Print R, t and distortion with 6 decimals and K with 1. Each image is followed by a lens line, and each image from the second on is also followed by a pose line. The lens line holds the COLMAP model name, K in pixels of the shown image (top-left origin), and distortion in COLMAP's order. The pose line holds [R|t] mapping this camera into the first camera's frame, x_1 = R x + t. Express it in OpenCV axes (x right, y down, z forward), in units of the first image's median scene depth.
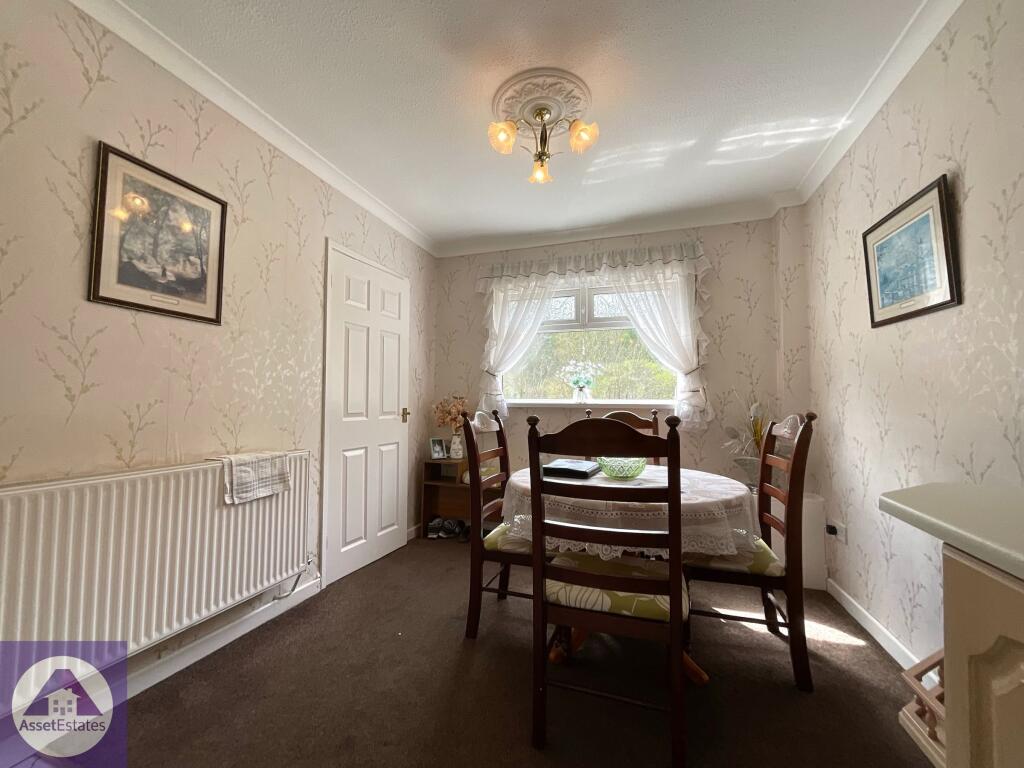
lens RADIAL K [[413.5, 0, 511.2], [0, 413.5, 382.2], [0, 0, 1]] dist [0.007324, 0.000900]
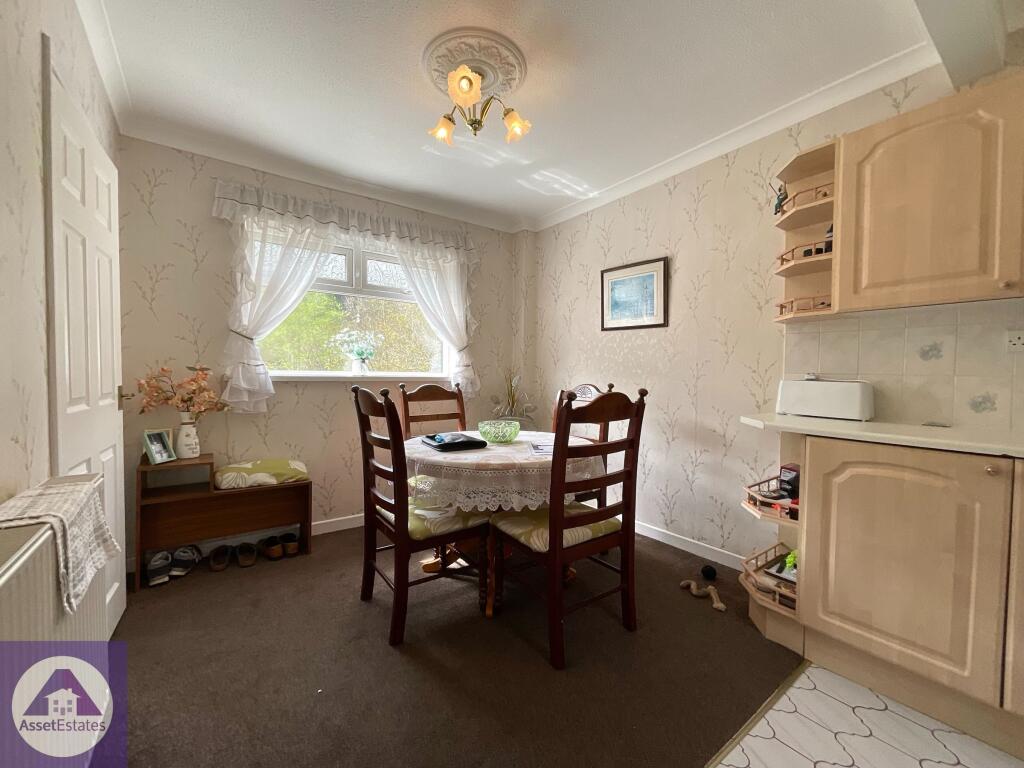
lens RADIAL K [[413.5, 0, 509.2], [0, 413.5, 382.3], [0, 0, 1]] dist [0.007324, 0.000900]
pose [[0.590058, -0.017417, 0.807173, -0.437531], [-0.043895, 0.997596, 0.053614, 0.000385], [-0.806167, -0.067066, 0.587876, 0.213925]]
